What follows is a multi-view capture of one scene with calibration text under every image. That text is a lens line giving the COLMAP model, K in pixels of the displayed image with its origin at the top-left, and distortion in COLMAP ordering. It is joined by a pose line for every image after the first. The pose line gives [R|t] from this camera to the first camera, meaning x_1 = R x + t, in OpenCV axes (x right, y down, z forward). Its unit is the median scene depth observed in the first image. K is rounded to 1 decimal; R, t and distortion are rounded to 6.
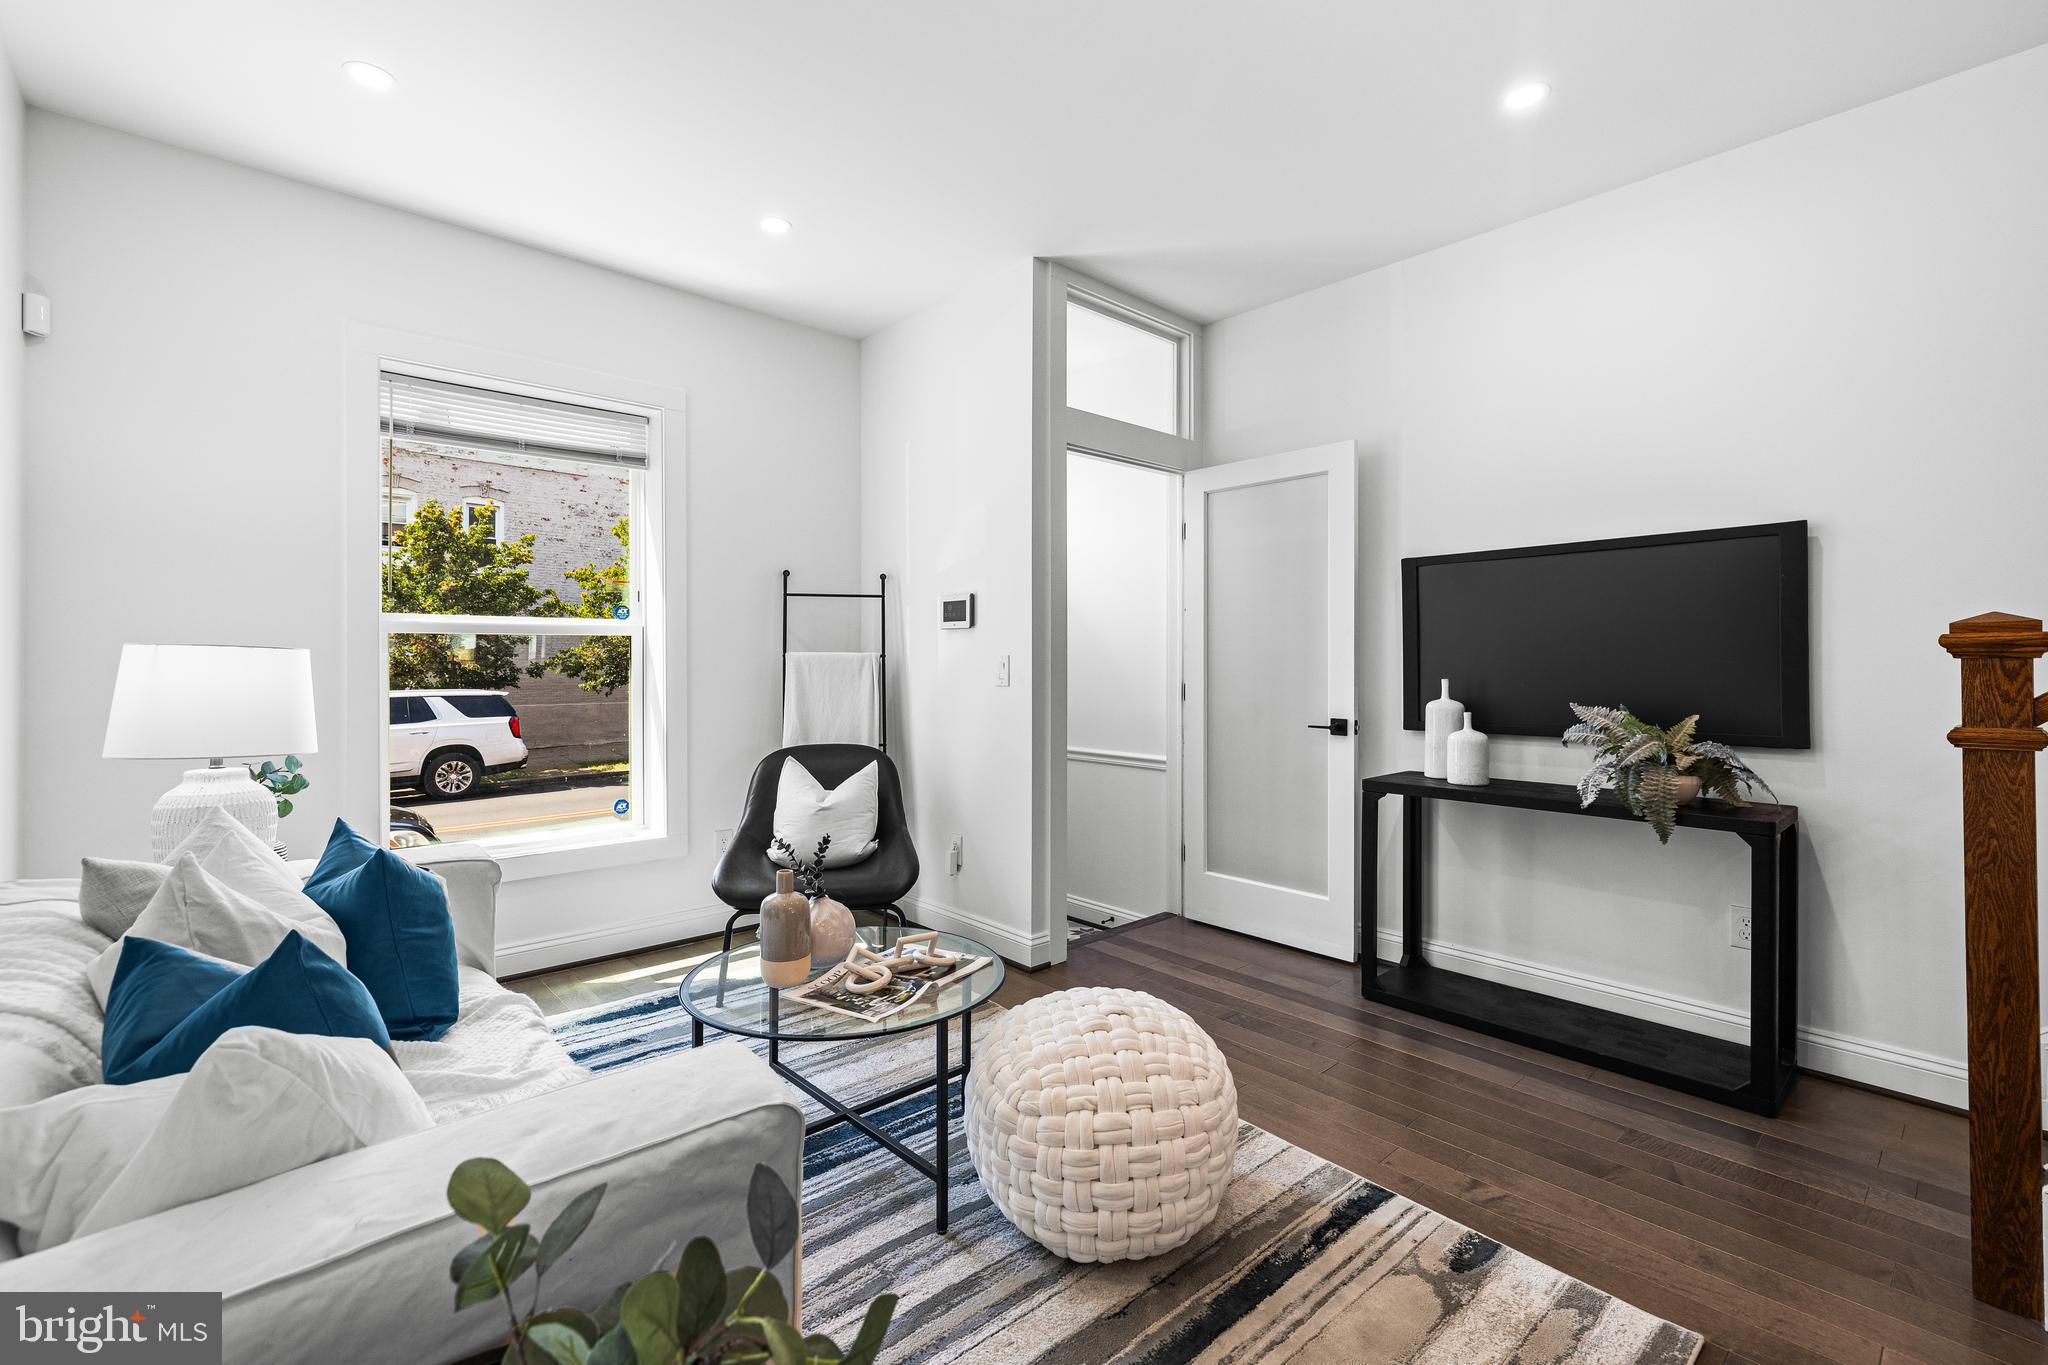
lens RADIAL K [[882.9, 0, 1014.7], [0, 882.9, 669.9], [0, 0, 1]] dist [0.001370, 0.000244]
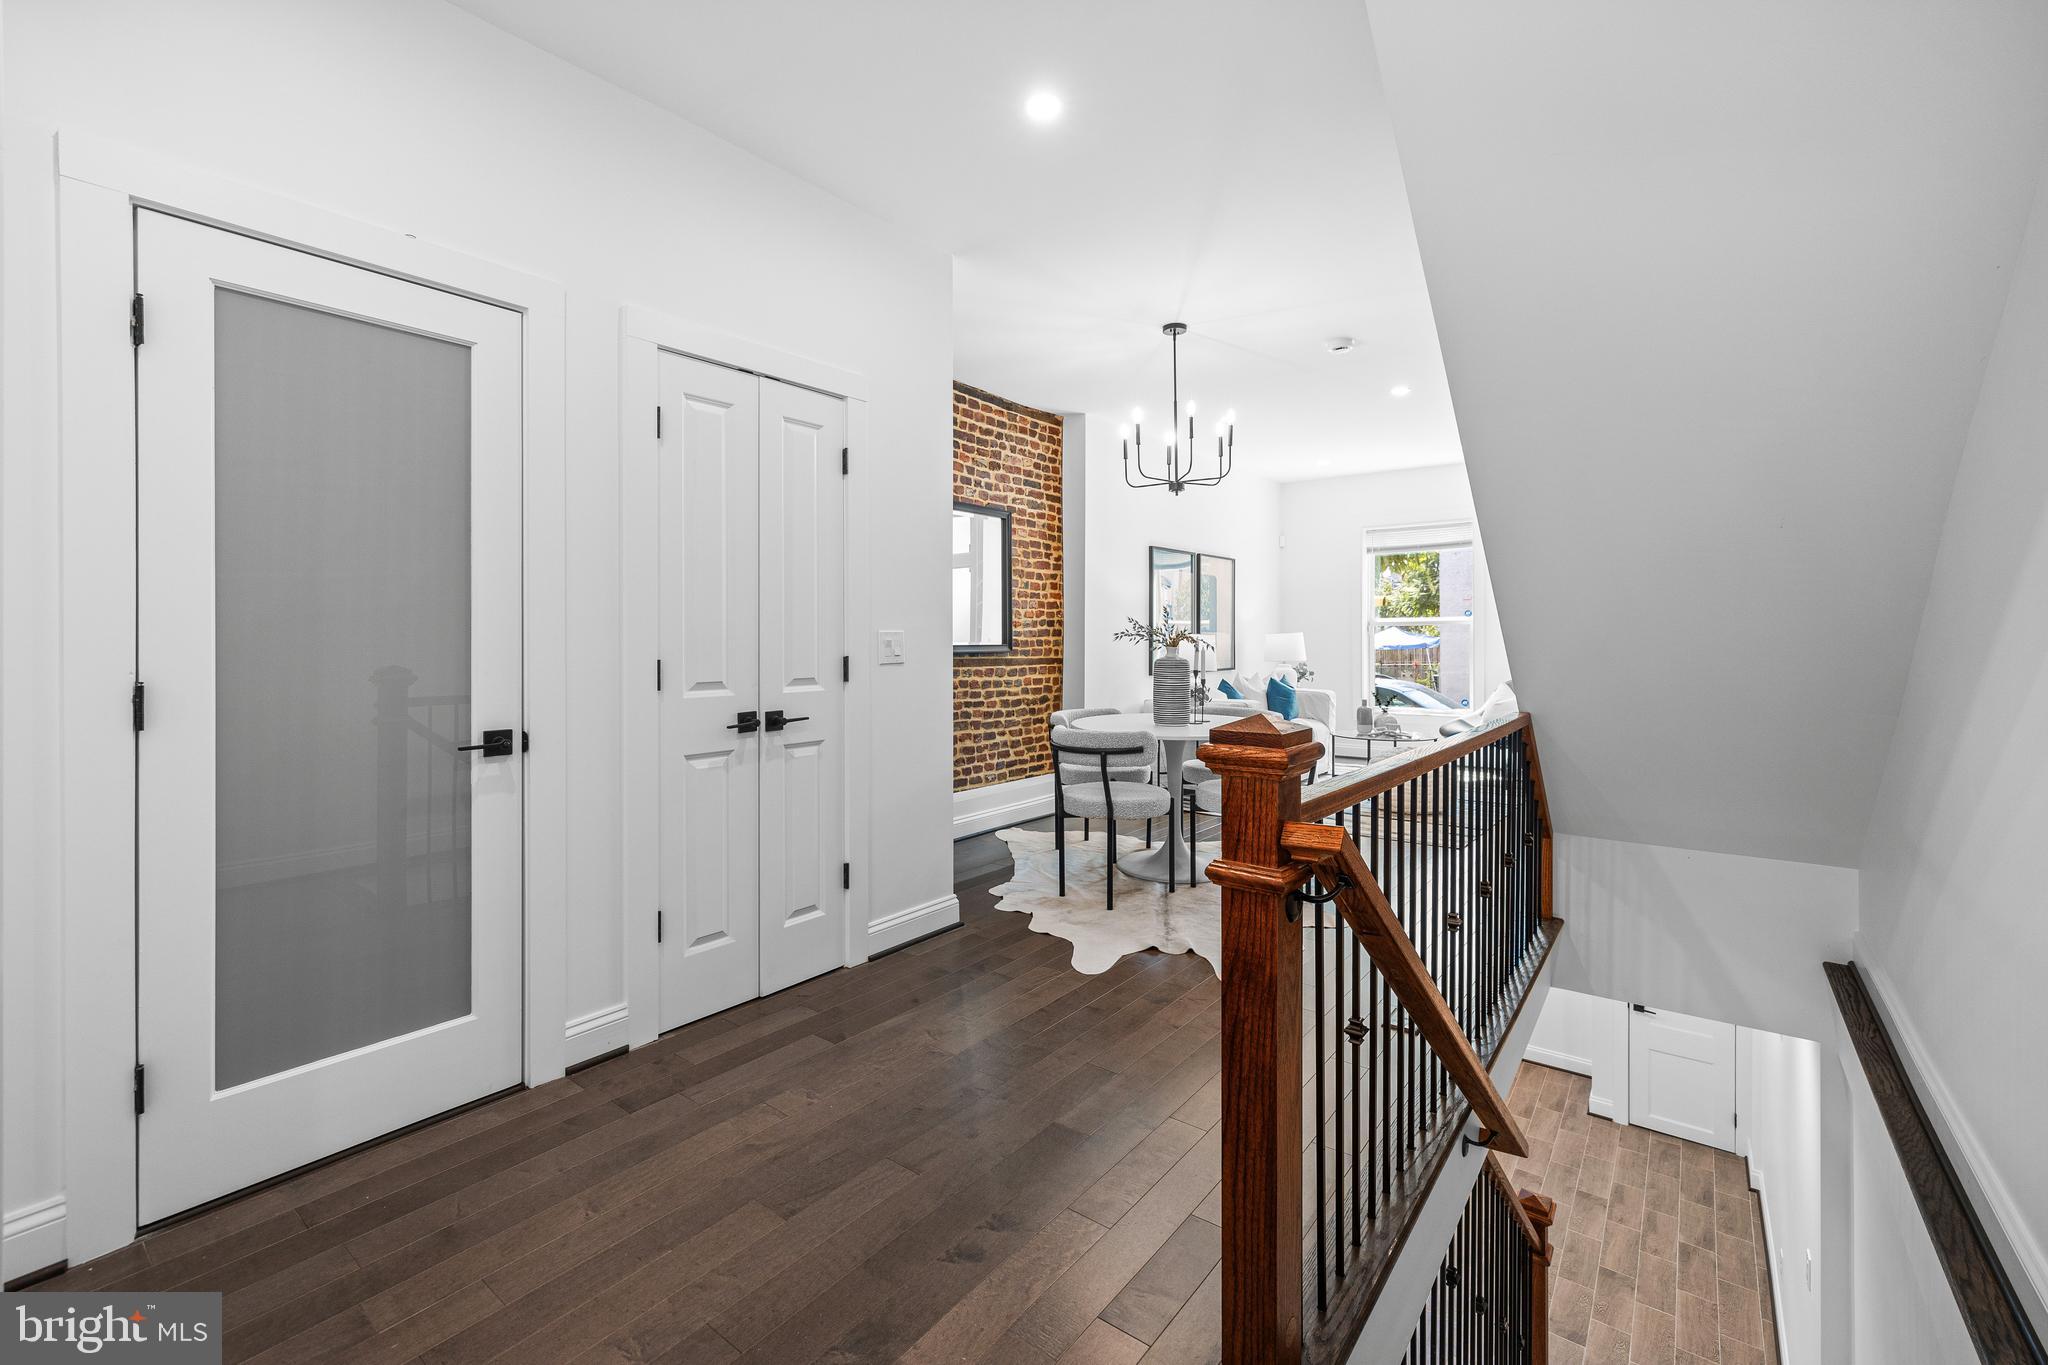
lens RADIAL K [[866.8, 0, 1026.8], [0, 866.8, 642.3], [0, 0, 1]] dist [0.001781, 0.000211]
pose [[0.187978, 0.004332, -0.982164, 2.818863], [-0.010077, 0.999946, 0.002482, 0.019290], [0.982122, 0.009431, 0.188011, -0.896521]]
